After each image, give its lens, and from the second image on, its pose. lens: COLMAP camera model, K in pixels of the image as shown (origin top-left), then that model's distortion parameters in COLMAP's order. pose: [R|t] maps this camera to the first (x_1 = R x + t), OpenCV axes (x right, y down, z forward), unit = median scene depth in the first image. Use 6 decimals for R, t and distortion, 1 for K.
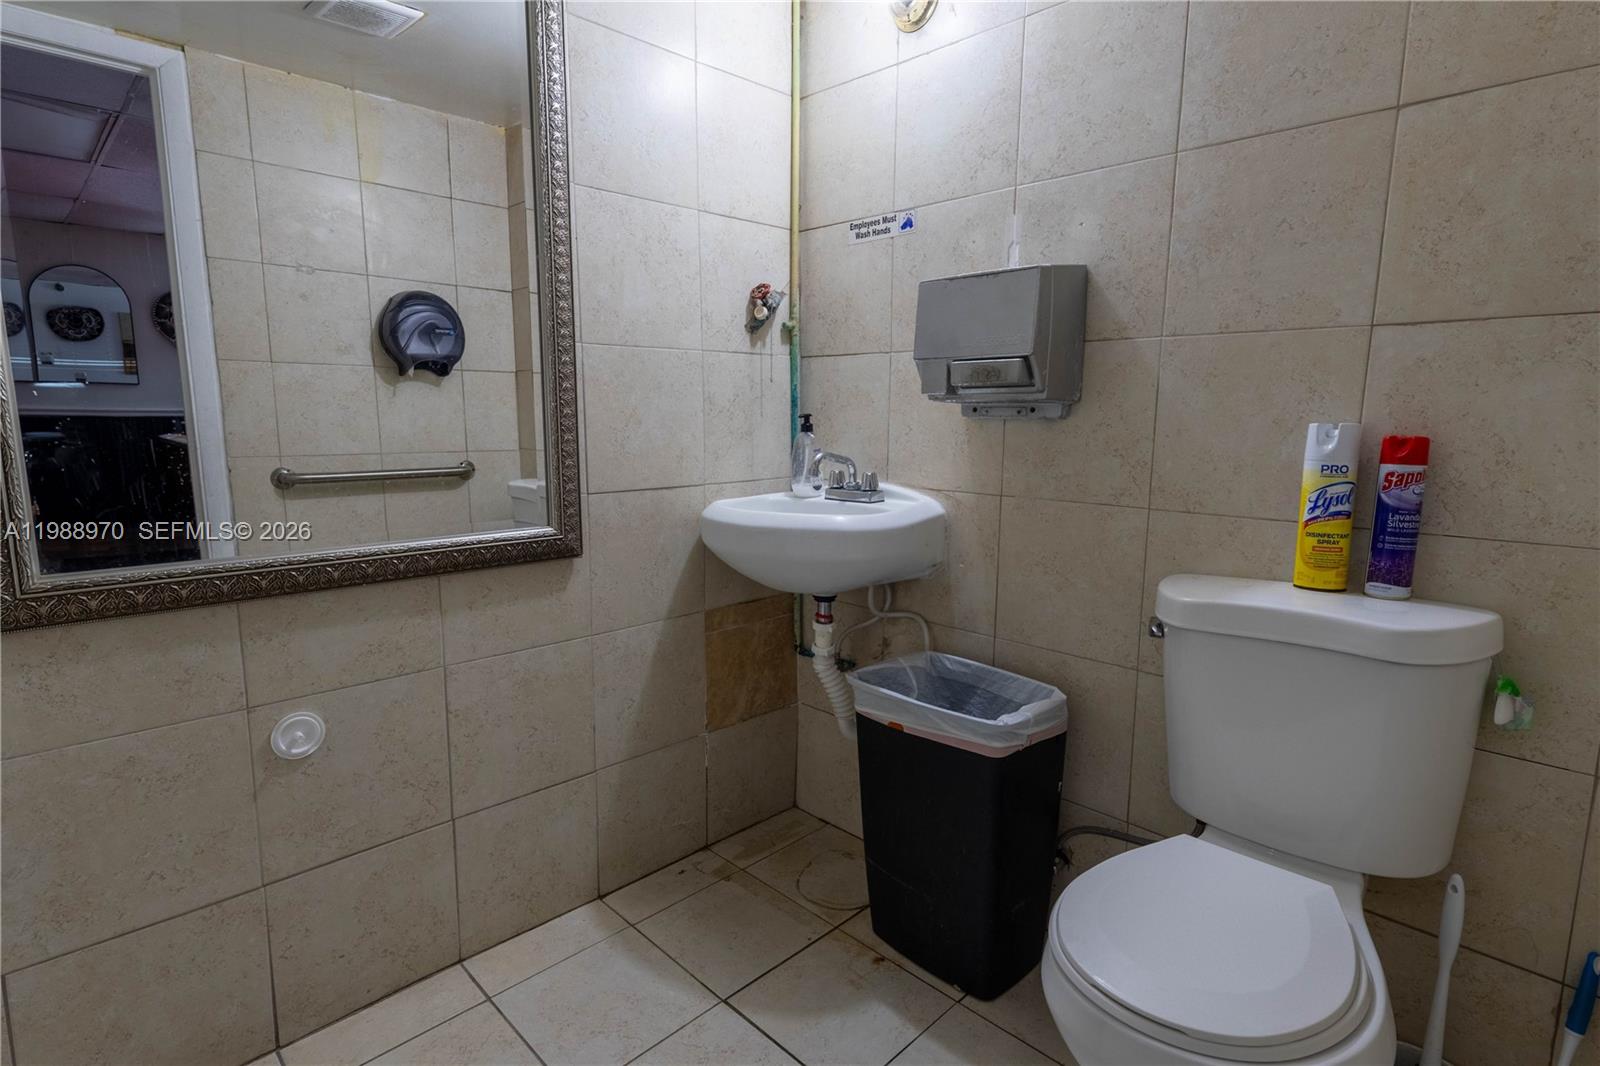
lens RADIAL K [[814.2, 0, 801.0], [0, 814.2, 535.7], [0, 0, 1]] dist [0.019389, -0.004212]
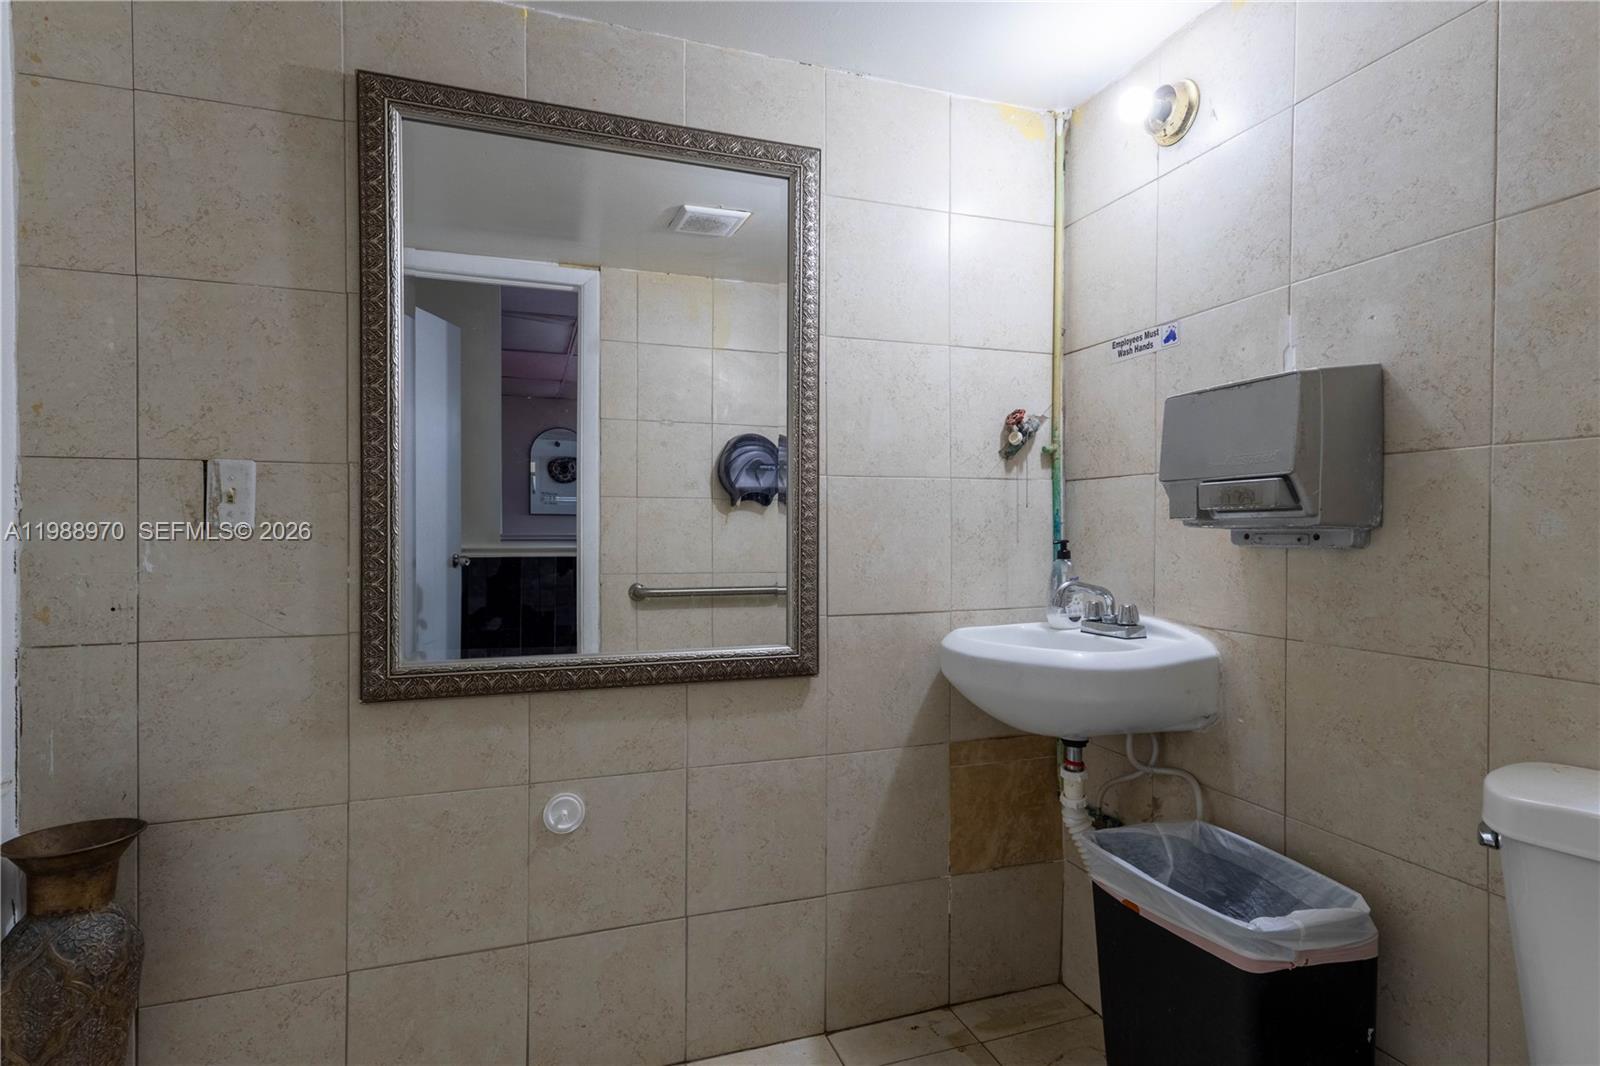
lens RADIAL K [[814.2, 0, 801.8], [0, 814.2, 535.3], [0, 0, 1]] dist [0.019389, -0.004212]
pose [[0.903849, -0.001401, -0.427850, 0.157573], [-0.061579, 0.989157, -0.133327, -0.012021], [0.423398, 0.146854, 0.893962, 0.033114]]
